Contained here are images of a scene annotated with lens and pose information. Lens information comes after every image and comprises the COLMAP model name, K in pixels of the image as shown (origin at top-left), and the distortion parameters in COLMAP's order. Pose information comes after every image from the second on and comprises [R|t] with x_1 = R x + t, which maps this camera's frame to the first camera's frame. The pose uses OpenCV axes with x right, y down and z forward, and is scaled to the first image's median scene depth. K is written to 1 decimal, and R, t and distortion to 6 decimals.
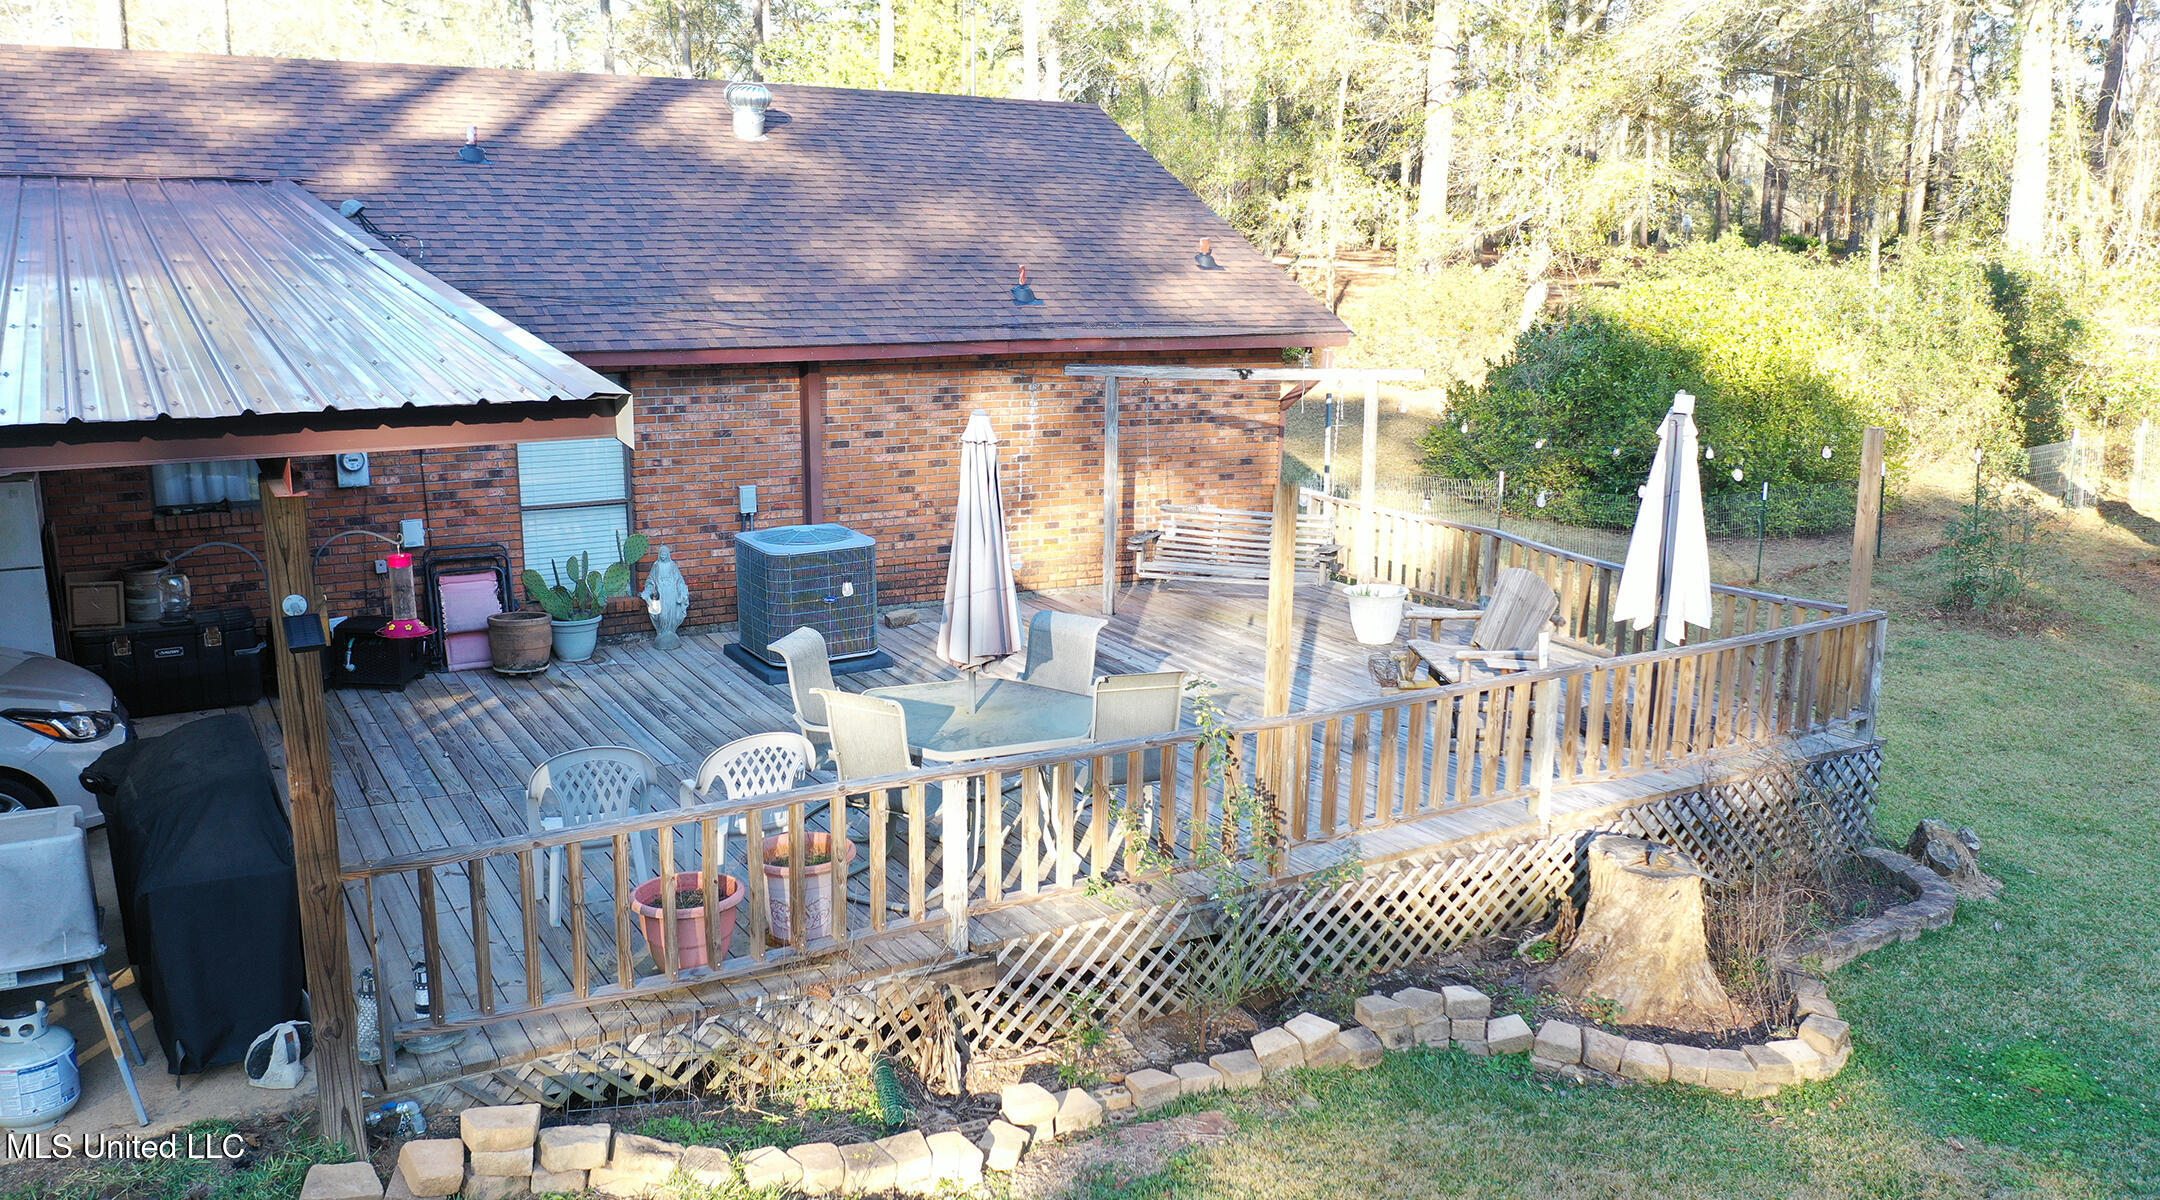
lens RADIAL K [[1690.2, 0, 1080.0], [0, 1690.2, 600.0], [0, 0, 1]] dist [-0.002470, 0.003879]
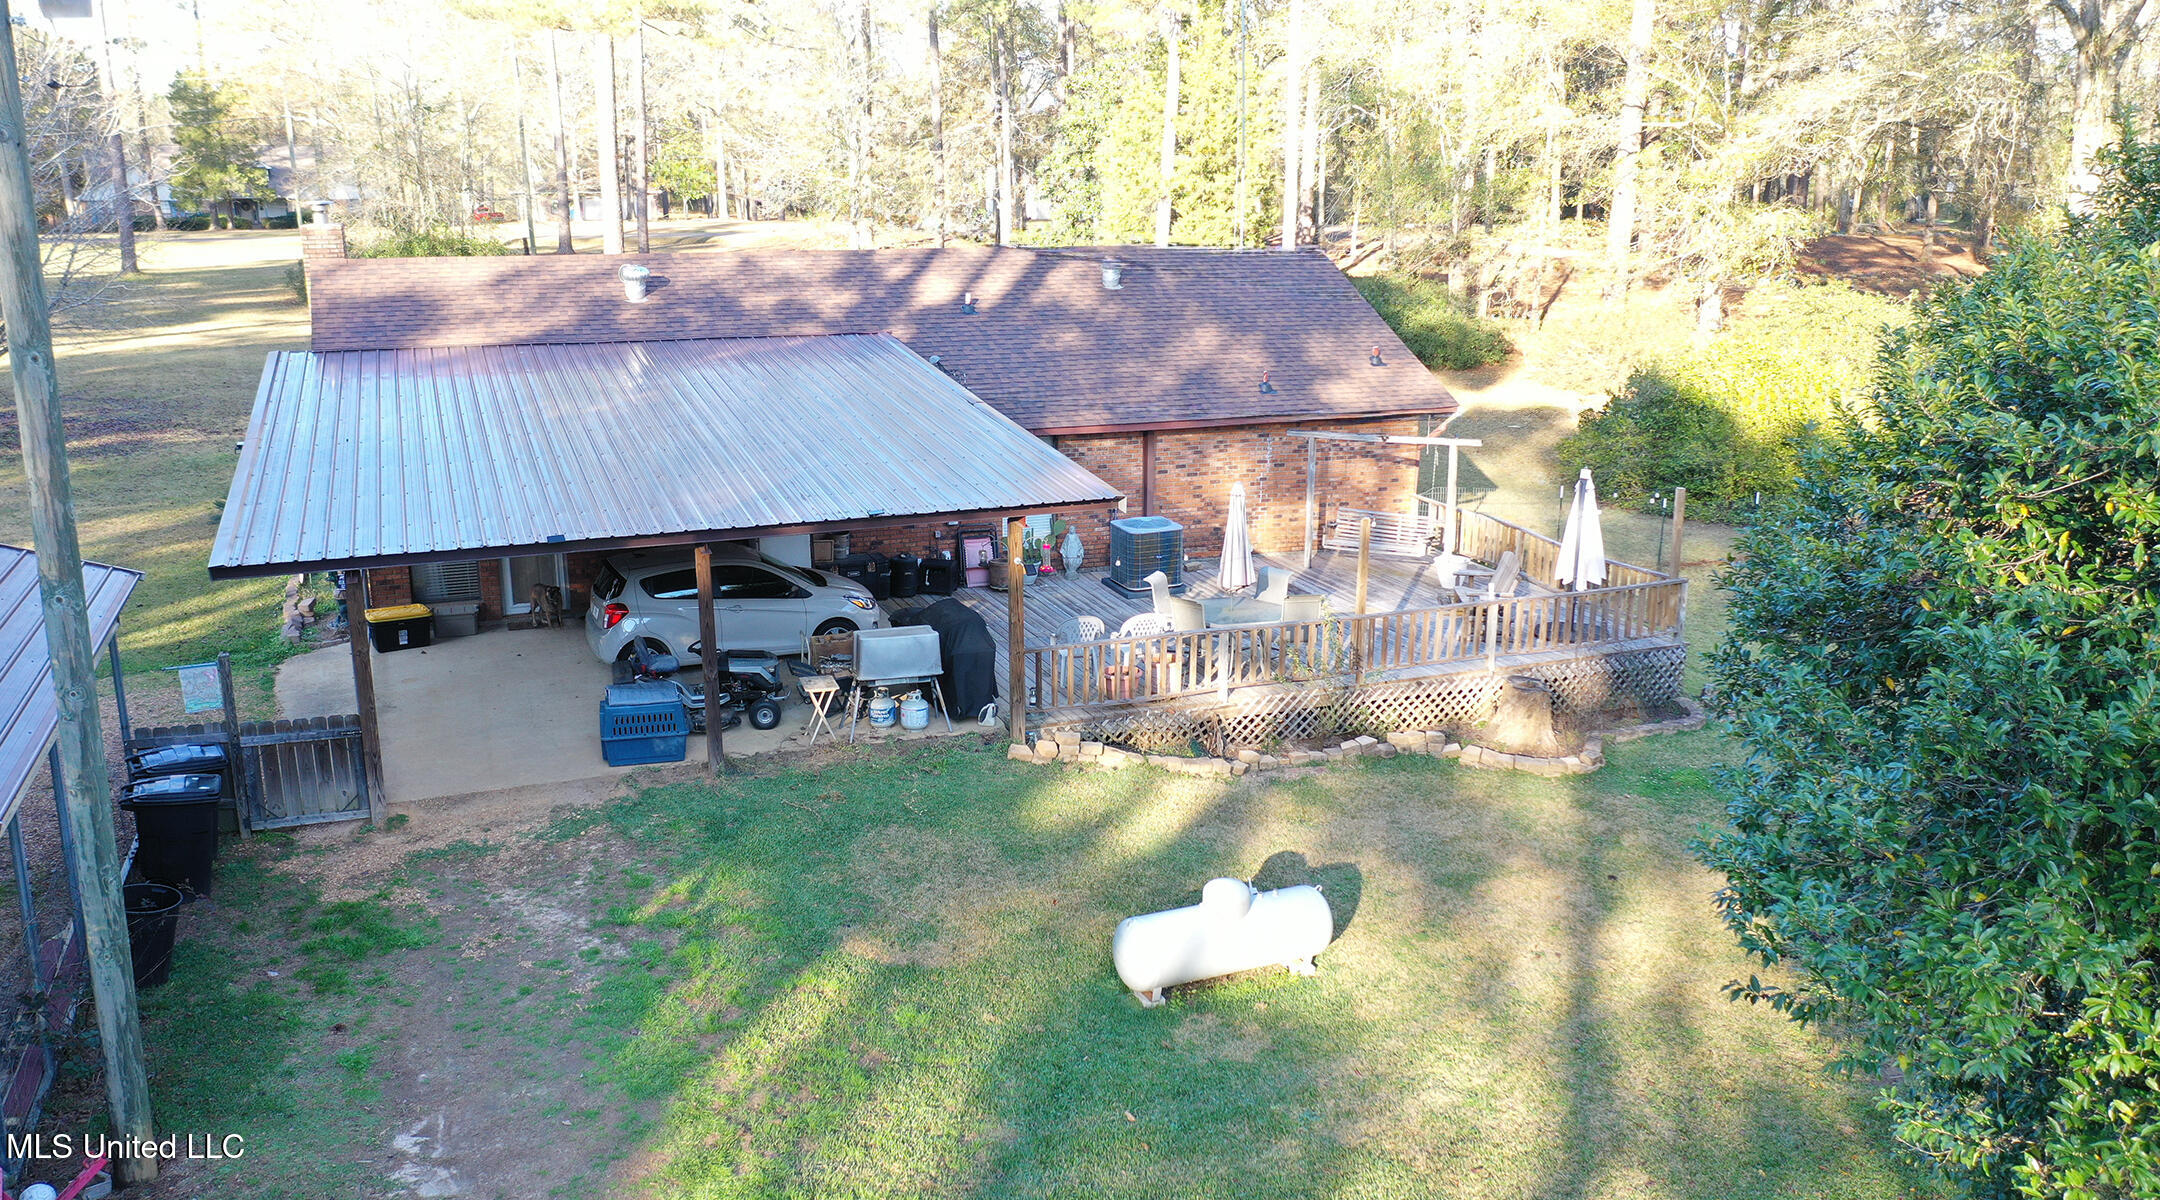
lens RADIAL K [[1690.2, 0, 1080.0], [0, 1690.2, 600.0], [0, 0, 1]] dist [-0.002470, 0.003879]
pose [[0.988122, 0.031919, -0.150317, 0.066463], [-0.026777, 0.998989, 0.036113, -0.021350], [0.151318, -0.031659, 0.987978, -1.106260]]
